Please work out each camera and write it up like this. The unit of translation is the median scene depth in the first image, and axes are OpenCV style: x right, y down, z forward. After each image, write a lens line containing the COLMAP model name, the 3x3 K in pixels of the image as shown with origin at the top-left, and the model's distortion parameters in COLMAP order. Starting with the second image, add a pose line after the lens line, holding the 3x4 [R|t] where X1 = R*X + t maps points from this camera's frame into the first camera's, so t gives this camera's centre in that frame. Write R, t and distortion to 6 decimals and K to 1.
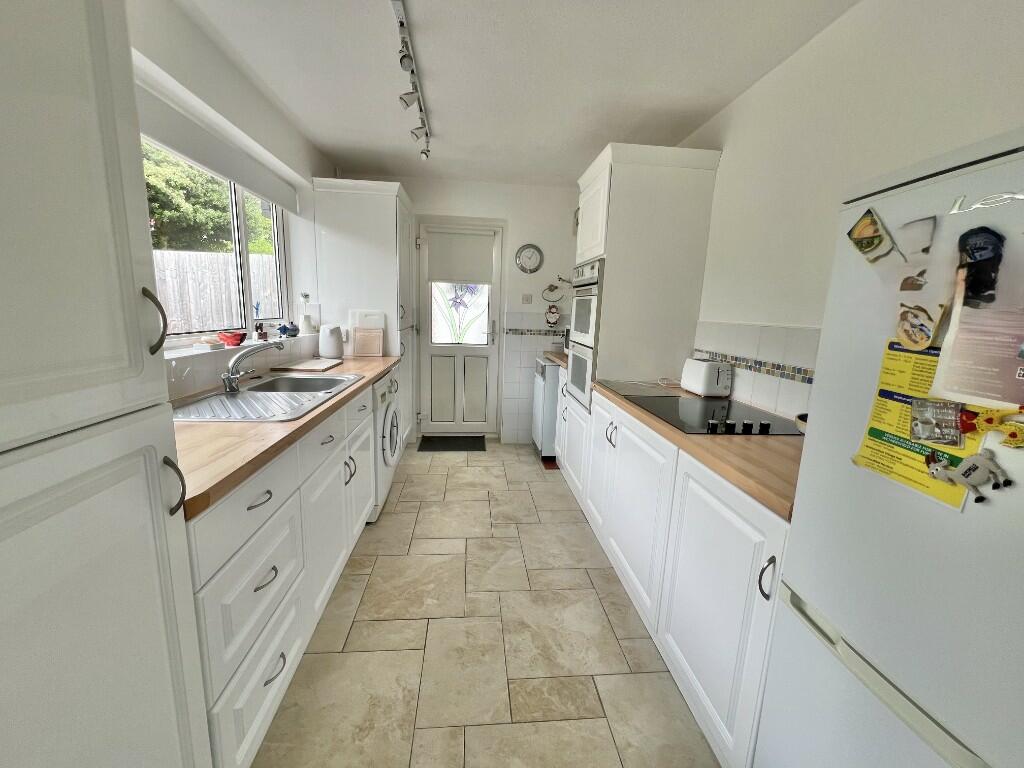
lens RADIAL K [[411.2, 0, 510.7], [0, 411.2, 383.4], [0, 0, 1]] dist [-0.000015, 0.000002]
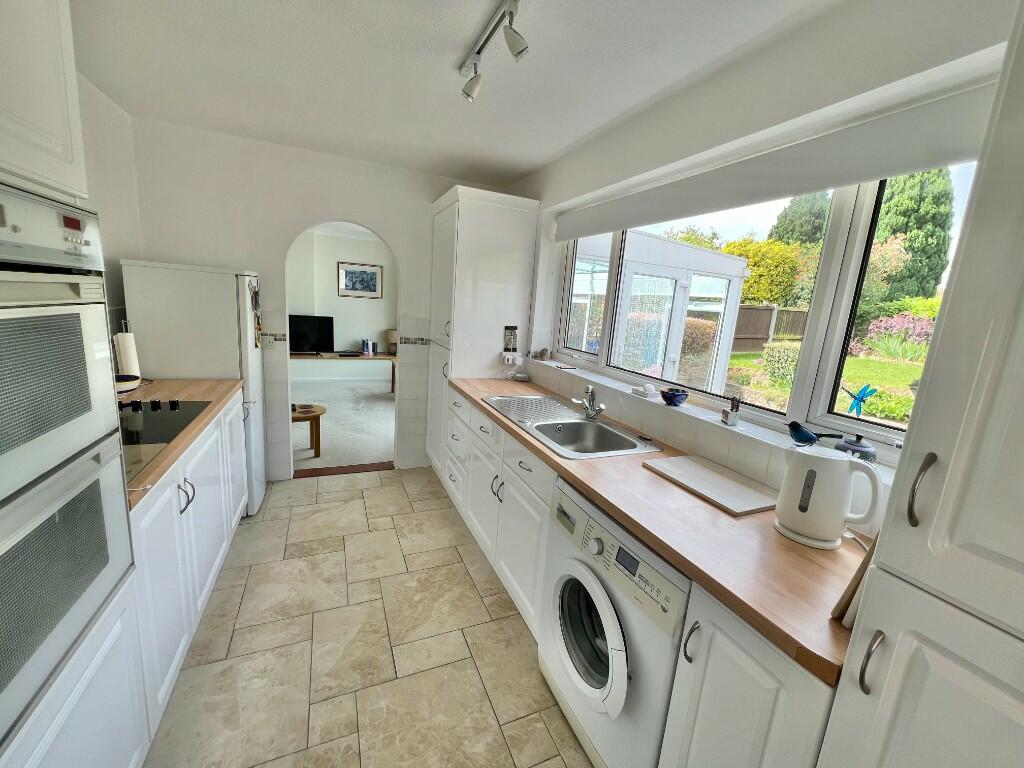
lens RADIAL K [[403.2, 0, 511.1], [0, 403.2, 381.9], [0, 0, 1]] dist [-0.001940, -0.000215]
pose [[-0.942483, -0.041580, -0.331658, -0.055909], [-0.160745, 0.926344, 0.340658, -0.419628], [0.293065, 0.374376, -0.879747, 1.820599]]
